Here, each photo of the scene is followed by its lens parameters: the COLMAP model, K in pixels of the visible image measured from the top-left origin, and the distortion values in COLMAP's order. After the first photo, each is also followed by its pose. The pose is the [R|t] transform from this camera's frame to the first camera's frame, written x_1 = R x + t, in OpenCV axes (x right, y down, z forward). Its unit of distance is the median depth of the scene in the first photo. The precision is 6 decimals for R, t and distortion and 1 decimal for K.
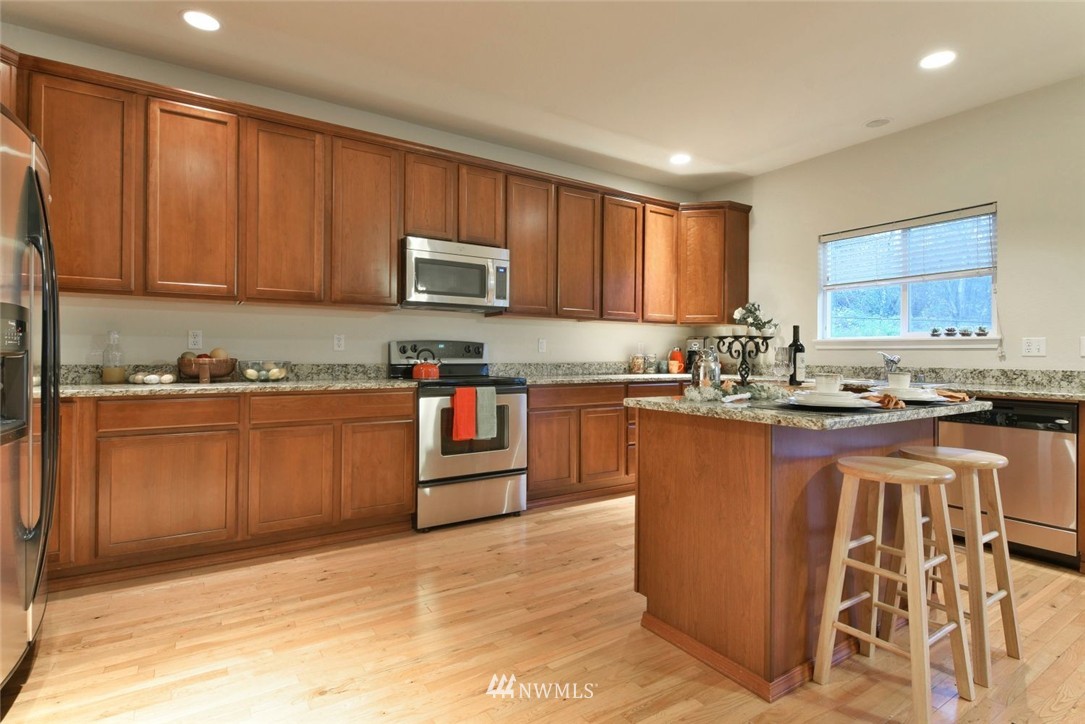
lens RADIAL K [[535.1, 0, 542.1], [0, 535.1, 350.7], [0, 0, 1]] dist [-0.001523, -0.000860]
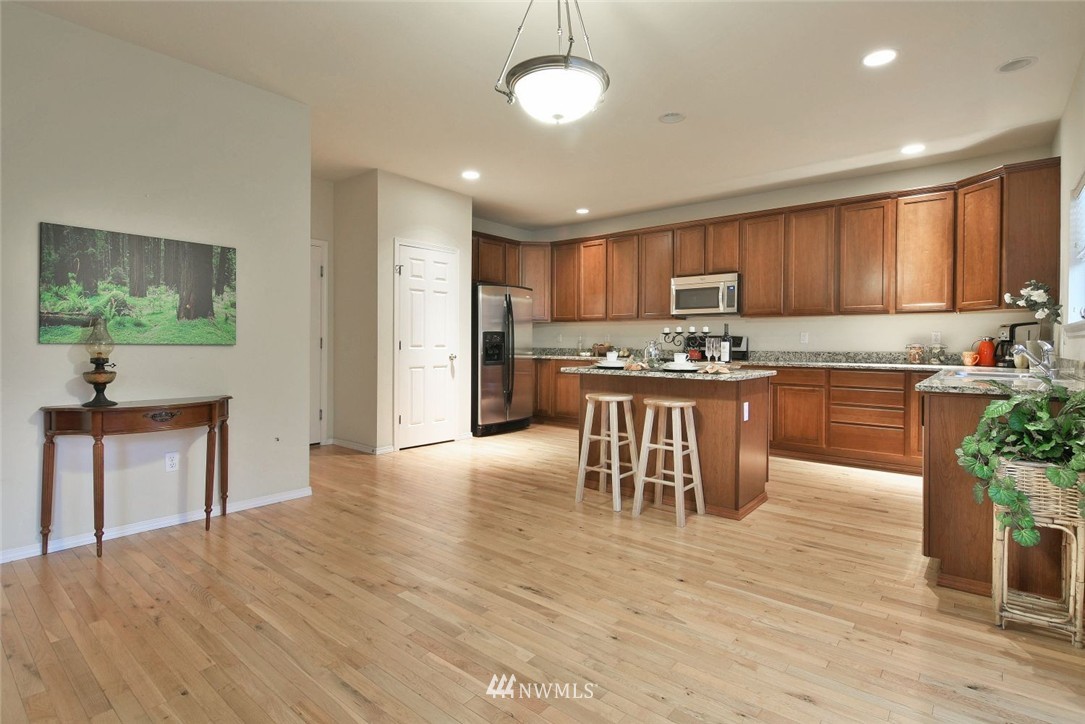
lens RADIAL K [[535.1, 0, 542.1], [0, 535.1, 350.7], [0, 0, 1]] dist [-0.001523, -0.000860]
pose [[0.298603, 0.008529, -0.954339, 1.174979], [0.003377, 0.999944, 0.009993, 0.007406], [0.954371, -0.006207, 0.298558, 0.048220]]
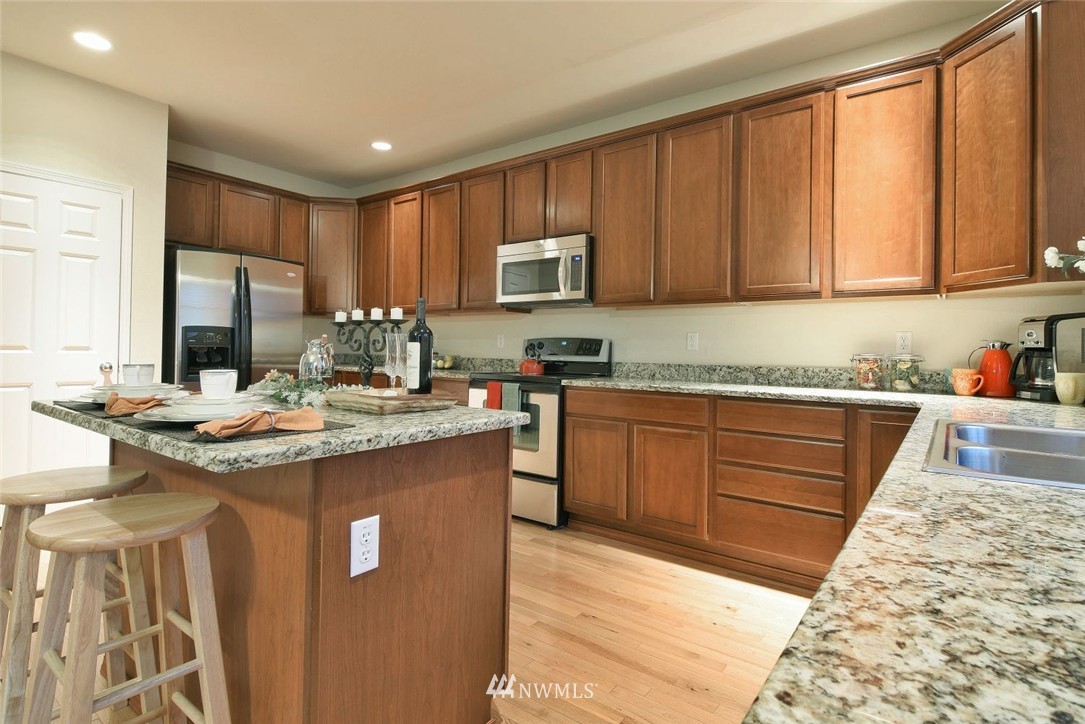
lens RADIAL K [[541.9, 0, 542.9], [0, 541.9, 346.5], [0, 0, 1]] dist [0.003379, -0.000907]
pose [[0.344268, -0.007718, -0.938840, 0.755201], [-0.007660, 0.999910, -0.011029, 0.009078], [0.938840, 0.010989, 0.344178, 0.621110]]
